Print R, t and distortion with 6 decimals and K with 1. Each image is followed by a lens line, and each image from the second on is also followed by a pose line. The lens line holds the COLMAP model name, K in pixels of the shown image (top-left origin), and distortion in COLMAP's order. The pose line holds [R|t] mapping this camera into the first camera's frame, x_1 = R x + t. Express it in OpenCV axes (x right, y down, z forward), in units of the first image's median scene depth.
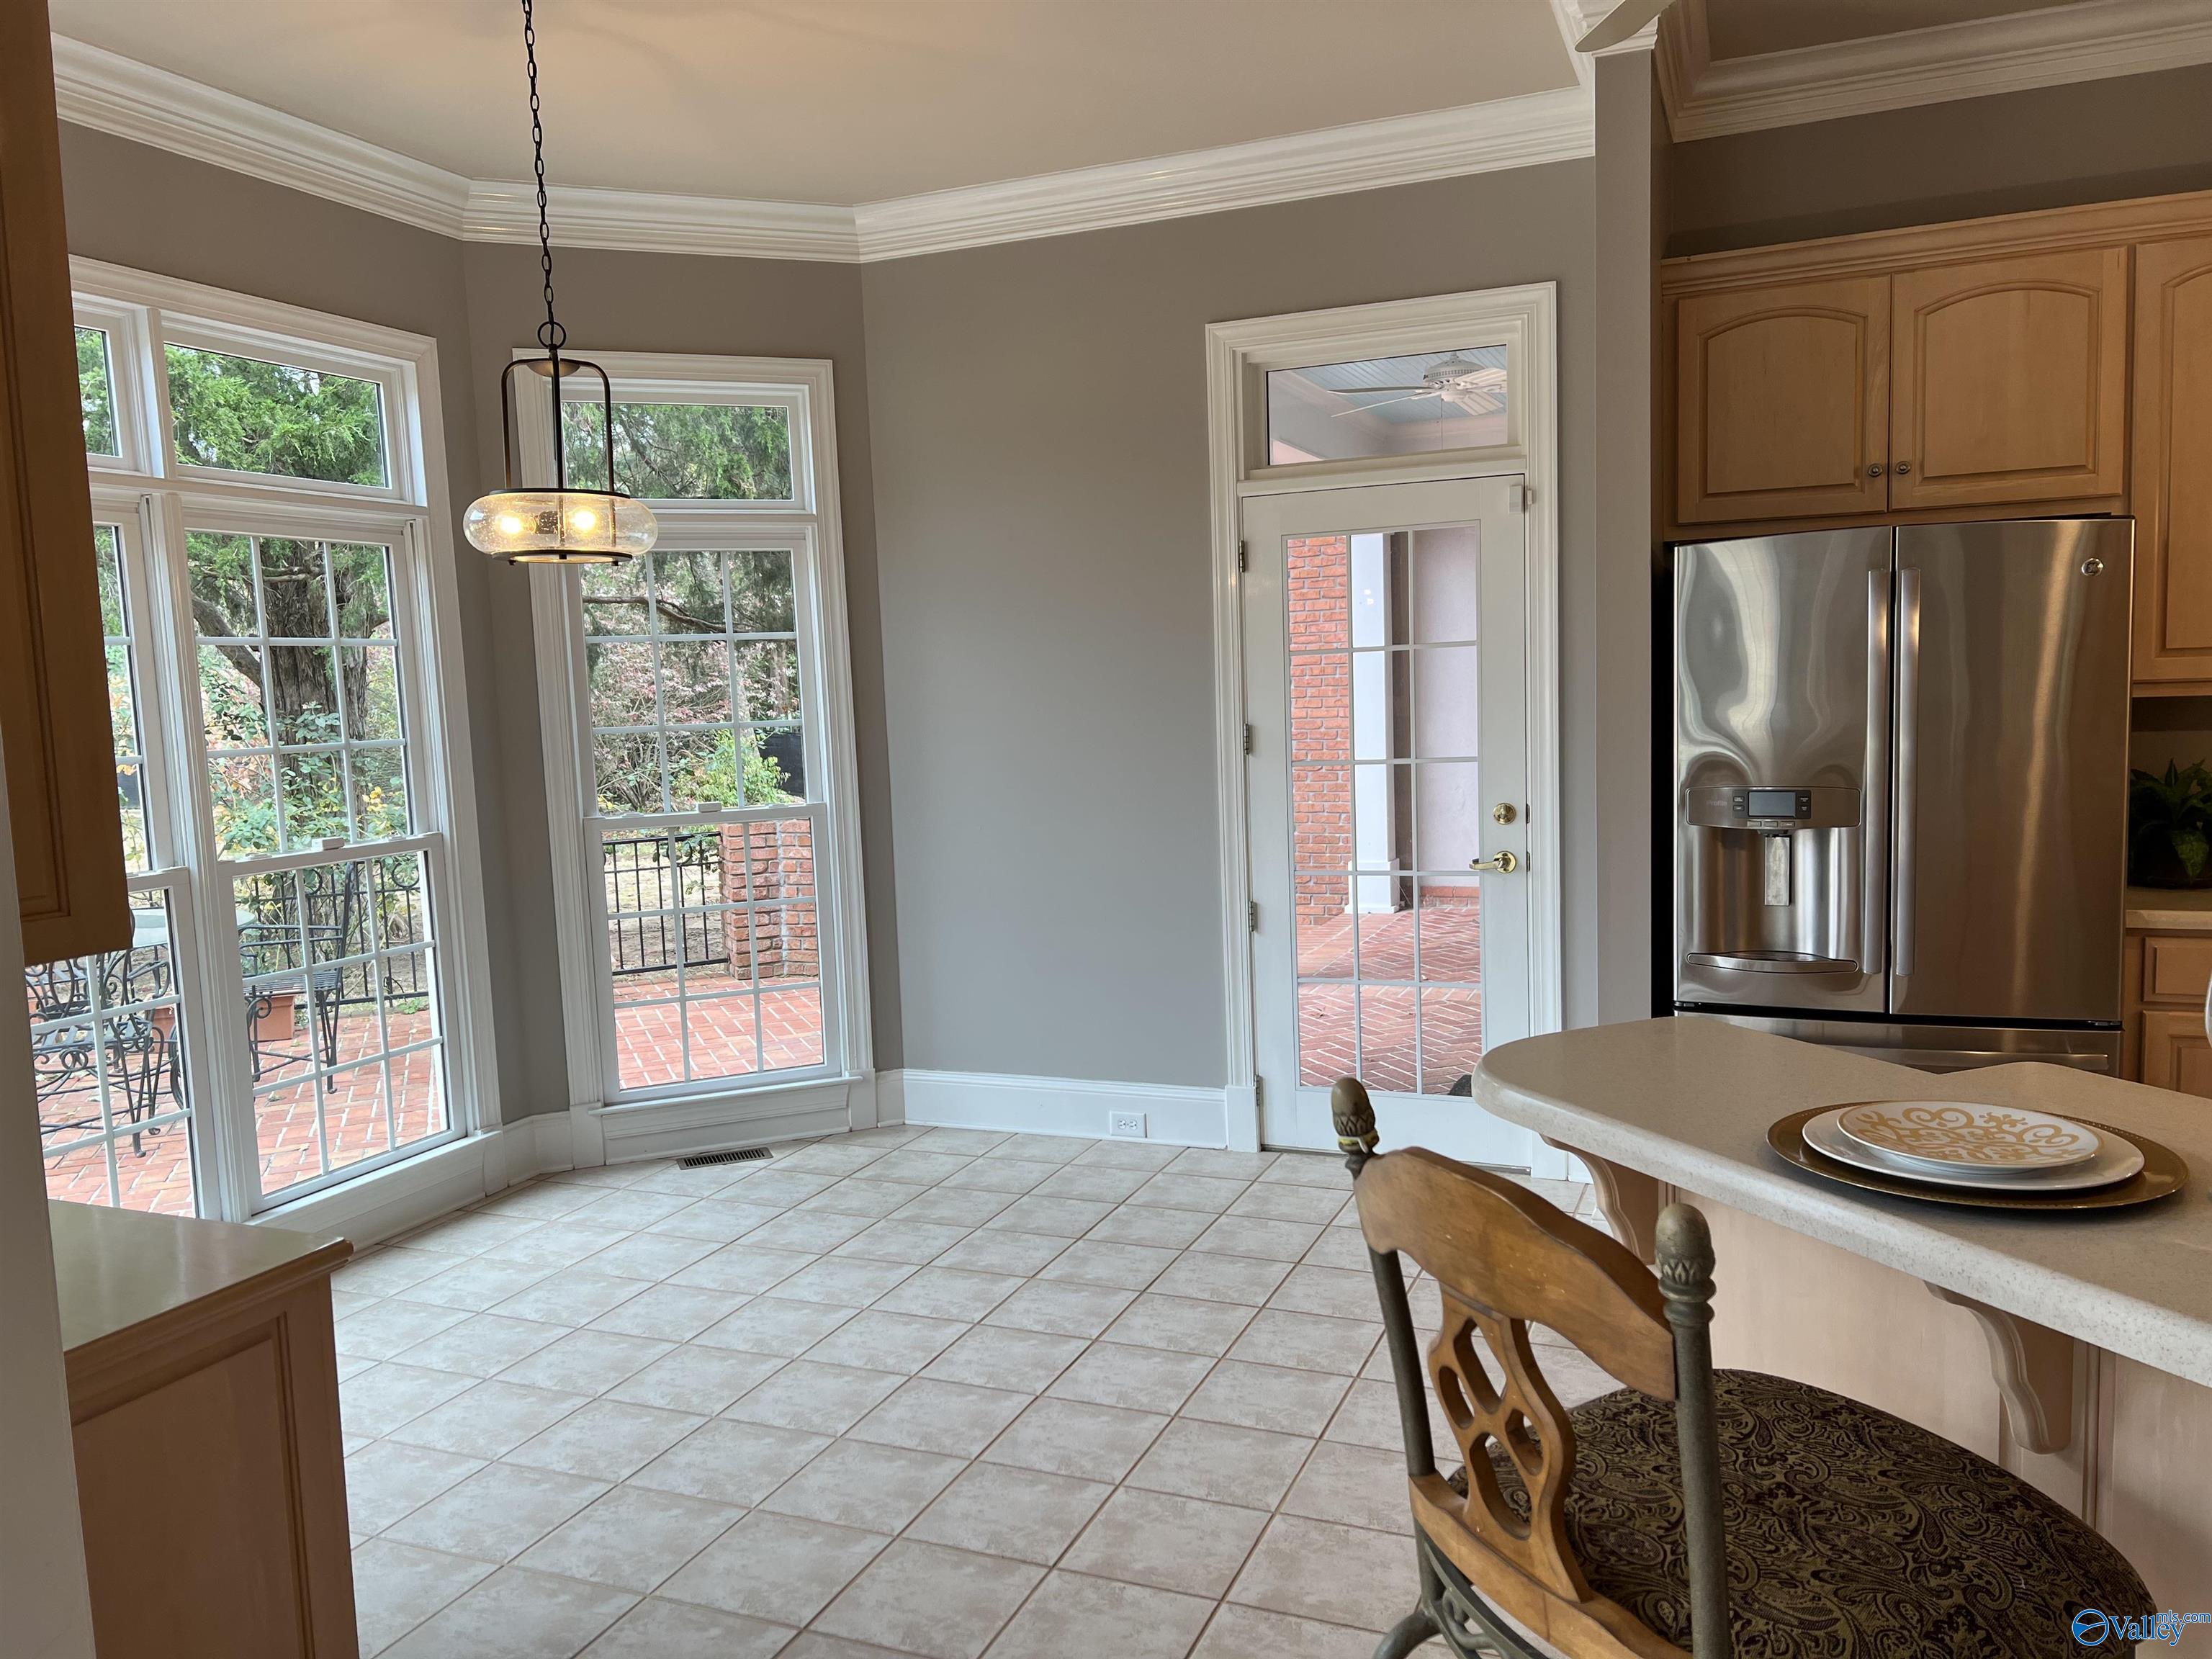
lens RADIAL K [[1665.5, 0, 1106.0], [0, 1665.5, 829.5], [0, 0, 1]] dist [0.050677, -0.065298]
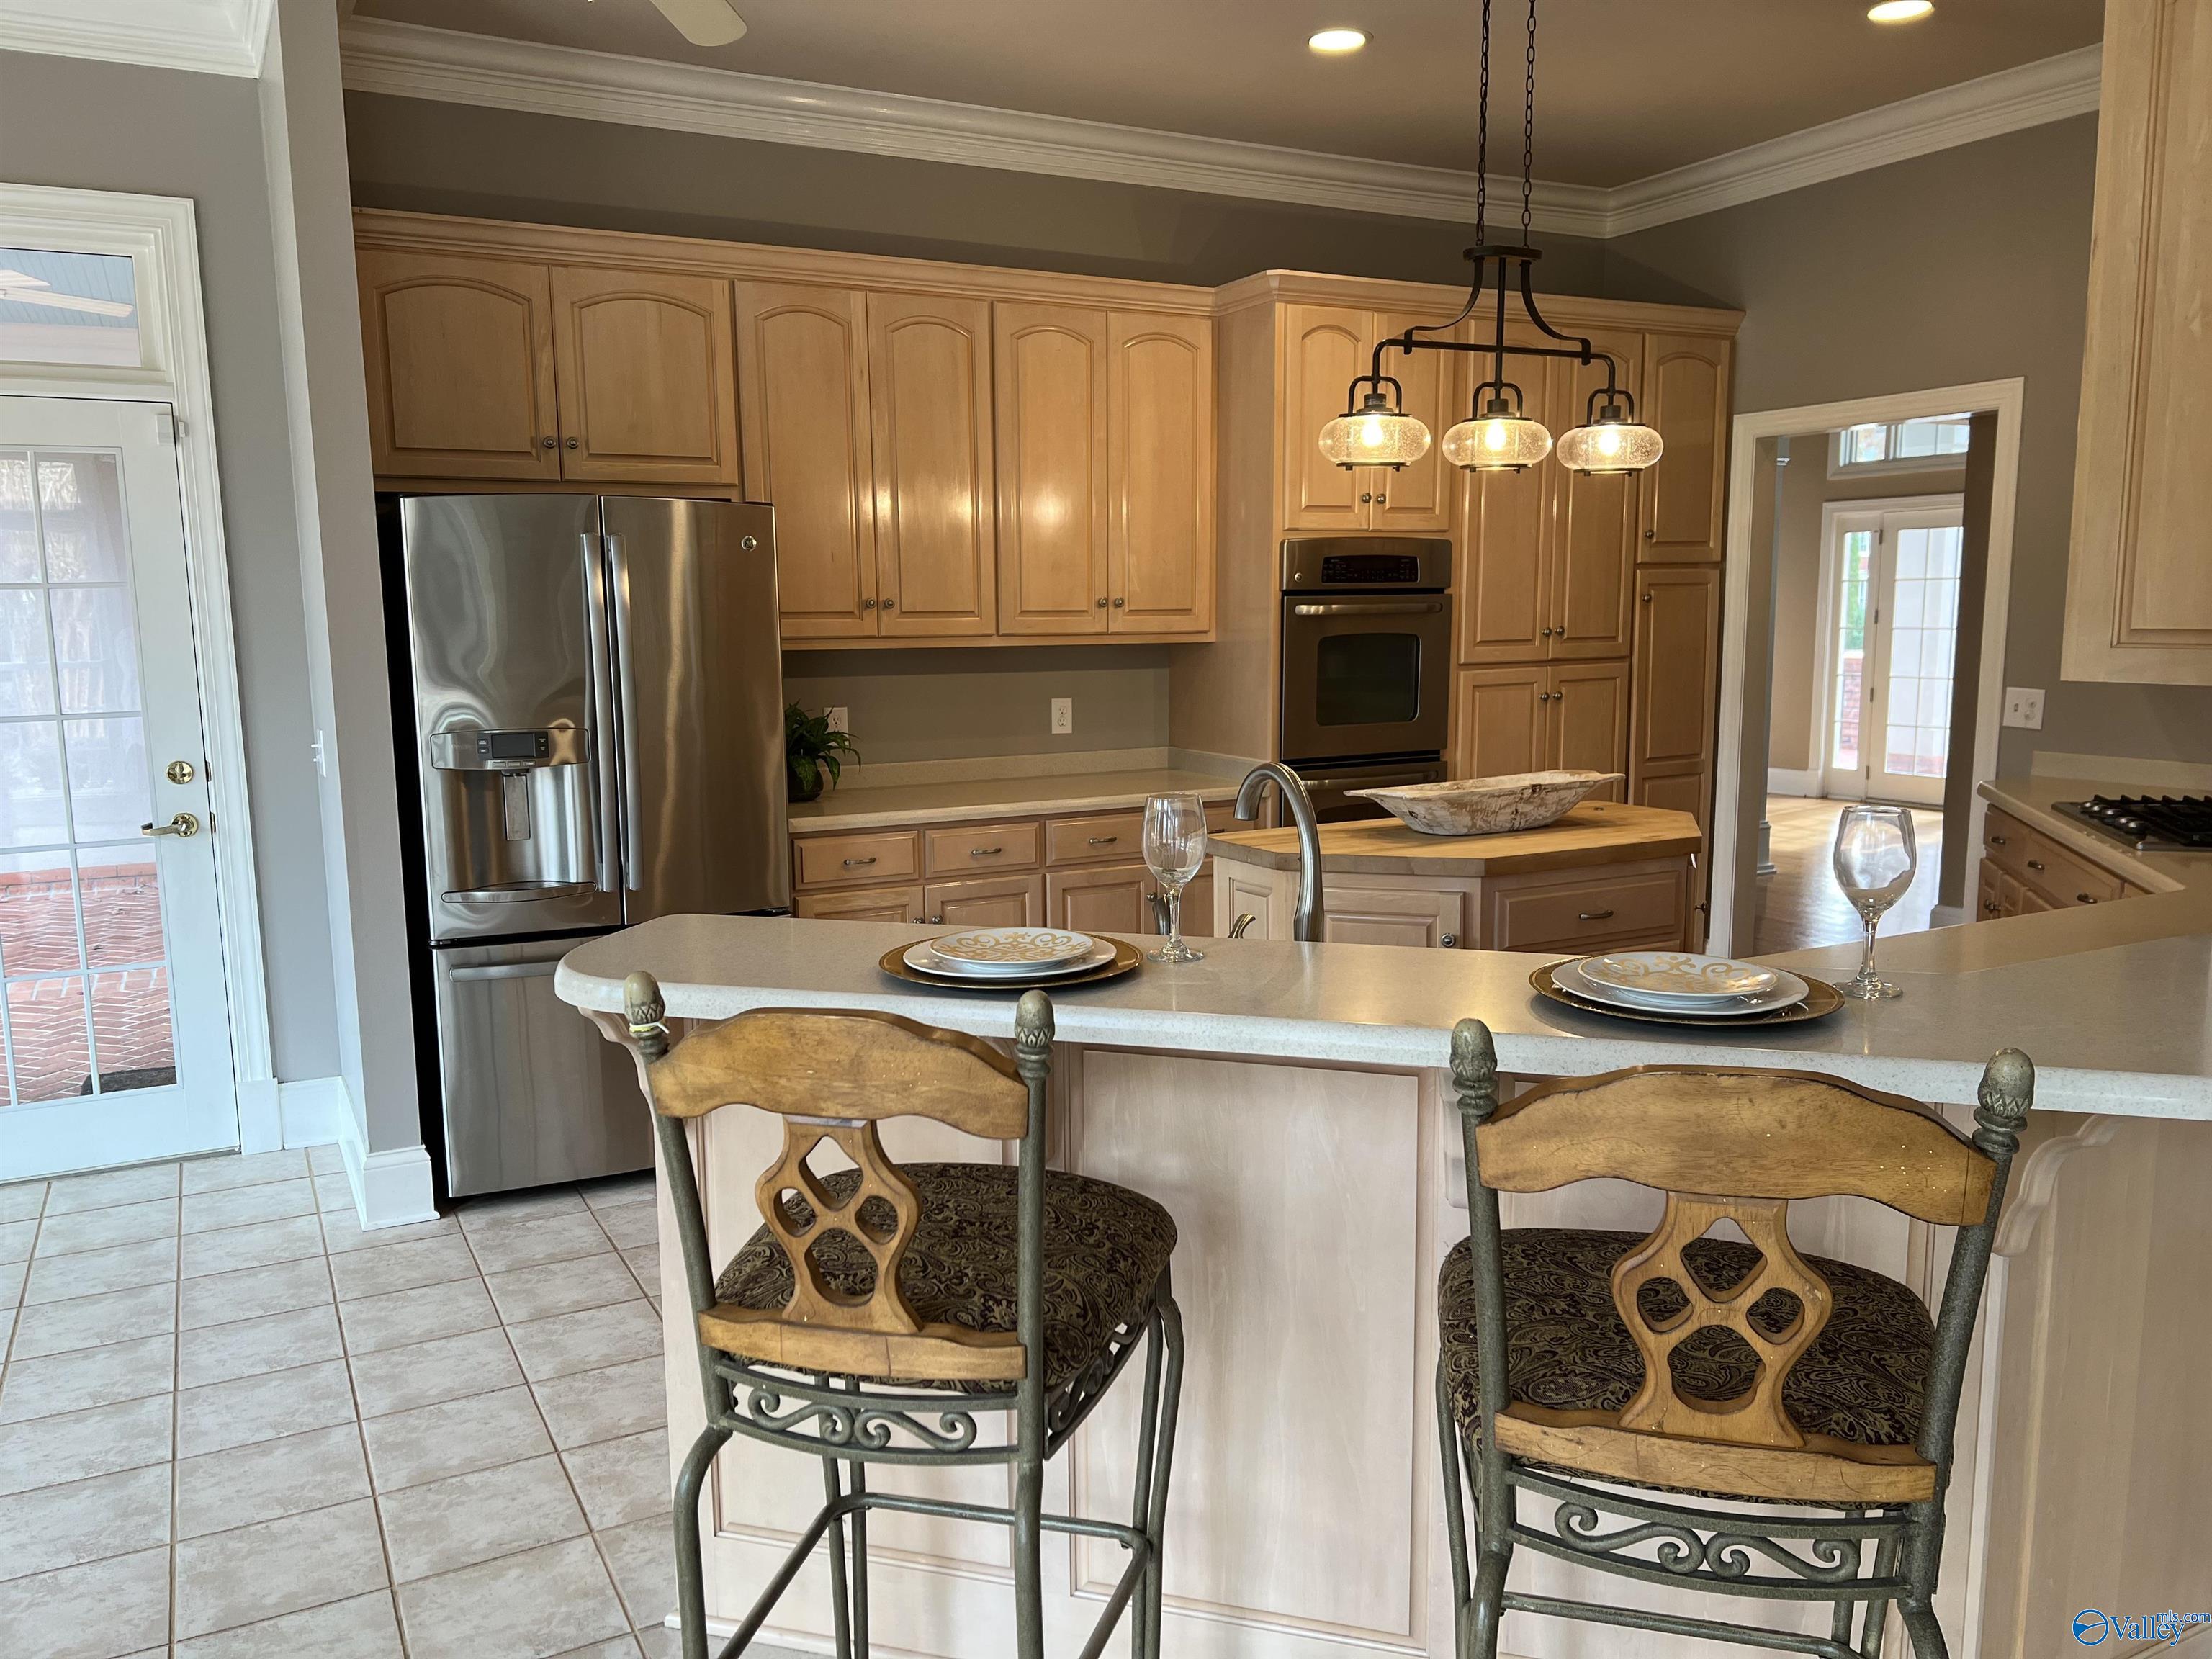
lens RADIAL K [[1665.5, 0, 1106.0], [0, 1665.5, 829.5], [0, 0, 1]] dist [0.050677, -0.065298]
pose [[0.620508, -0.076083, 0.780501, -0.203167], [0.060549, 0.996960, 0.049046, 0.008673], [-0.781859, 0.016825, 0.623228, 0.030262]]
